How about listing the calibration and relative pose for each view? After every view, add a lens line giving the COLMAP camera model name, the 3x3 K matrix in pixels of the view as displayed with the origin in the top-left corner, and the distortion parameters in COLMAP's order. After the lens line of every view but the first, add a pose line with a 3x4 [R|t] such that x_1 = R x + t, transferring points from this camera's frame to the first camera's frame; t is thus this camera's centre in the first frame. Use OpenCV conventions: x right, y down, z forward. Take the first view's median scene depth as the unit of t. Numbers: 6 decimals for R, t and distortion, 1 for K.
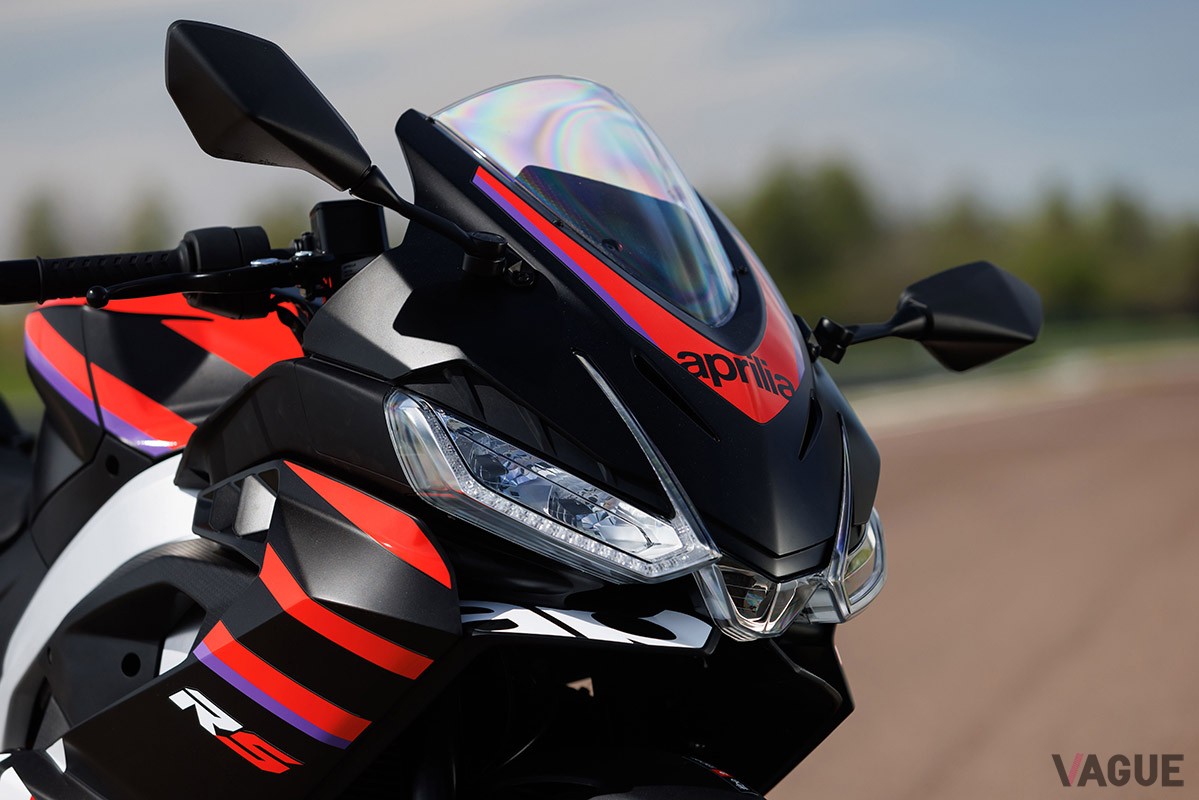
lens RADIAL K [[4643.6, 0, 599.5], [0, 4643.6, 400.0], [0, 0, 1]] dist [-0.173537, -1.861990]
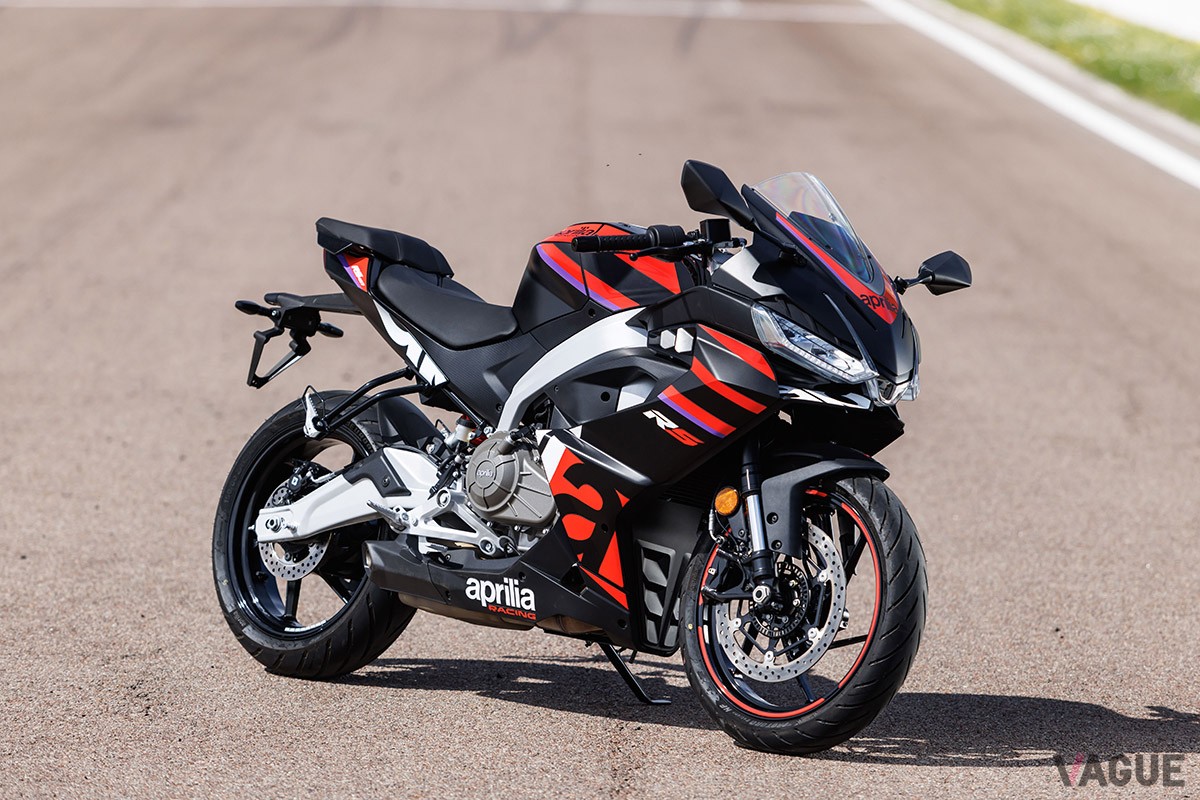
lens RADIAL K [[4460.8, 0, 600.0], [0, 4460.8, 400.0], [0, 0, 1]] dist [-0.051265, -1.392486]
pose [[0.991401, 0.060115, 0.116234, -0.416230], [-0.068402, 0.995292, 0.068673, -0.113582], [-0.111558, -0.076033, 0.990845, -1.476556]]
